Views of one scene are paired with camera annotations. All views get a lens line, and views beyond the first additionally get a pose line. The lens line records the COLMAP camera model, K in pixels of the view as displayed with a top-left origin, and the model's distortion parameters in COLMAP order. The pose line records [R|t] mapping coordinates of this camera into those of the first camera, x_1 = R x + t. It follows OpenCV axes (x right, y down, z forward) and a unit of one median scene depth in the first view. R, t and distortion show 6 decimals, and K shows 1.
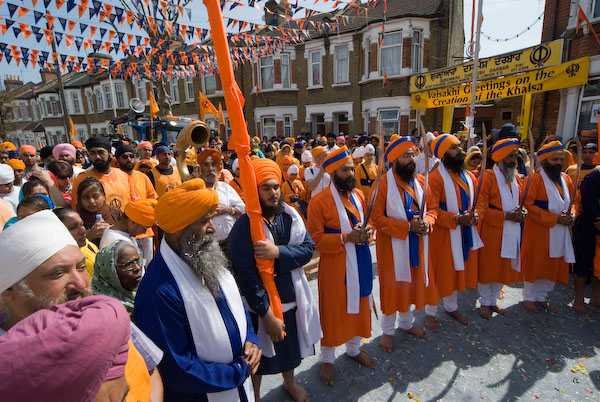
lens RADIAL K [[325.8, 0, 300.0], [0, 325.8, 201.0], [0, 0, 1]] dist [-0.003172, -0.000196]
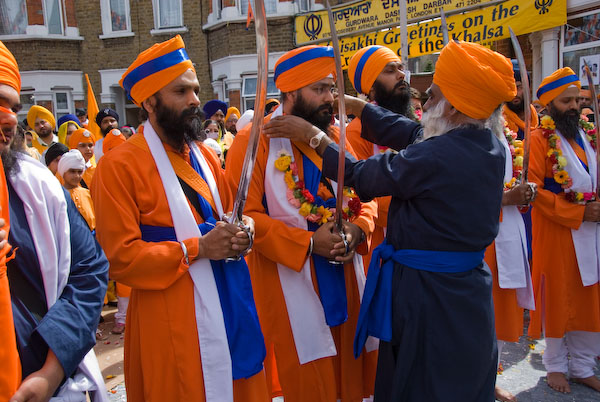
lens RADIAL K [[619.9, 0, 300.0], [0, 619.9, 201.0], [0, 0, 1]] dist [-0.045440, 0.213137]
pose [[0.949464, -0.048919, 0.310040, 0.015412], [0.084008, 0.991349, -0.100847, 0.078313], [-0.302424, 0.121796, 0.945360, 0.102608]]
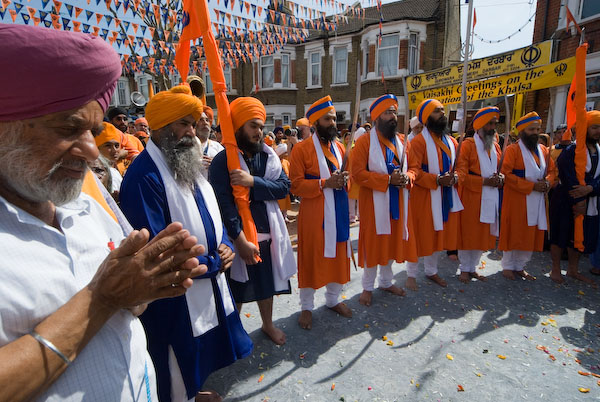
lens RADIAL K [[325.8, 0, 300.0], [0, 325.8, 201.0], [0, 0, 1]] dist [-0.003172, -0.000196]
pose [[0.999500, 0.031387, 0.003729, 0.029138], [-0.031263, 0.999074, -0.029546, 0.109329], [-0.004653, 0.029415, 0.999556, -0.024204]]
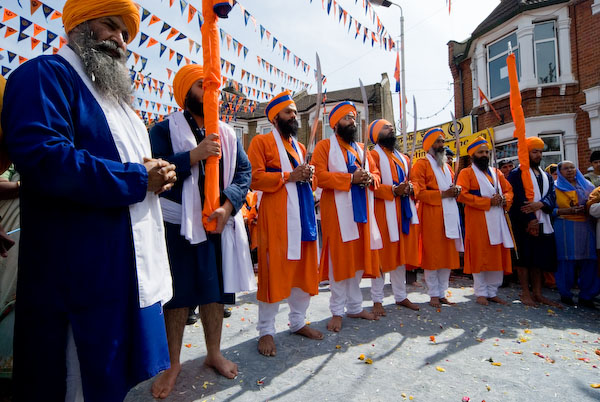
lens RADIAL K [[325.8, 0, 300.0], [0, 325.8, 201.0], [0, 0, 1]] dist [-0.003172, -0.000196]
pose [[0.987975, 0.045380, 0.147804, 0.021225], [-0.001359, 0.958470, -0.285192, 0.243546], [-0.154608, 0.281561, 0.947006, 0.059967]]
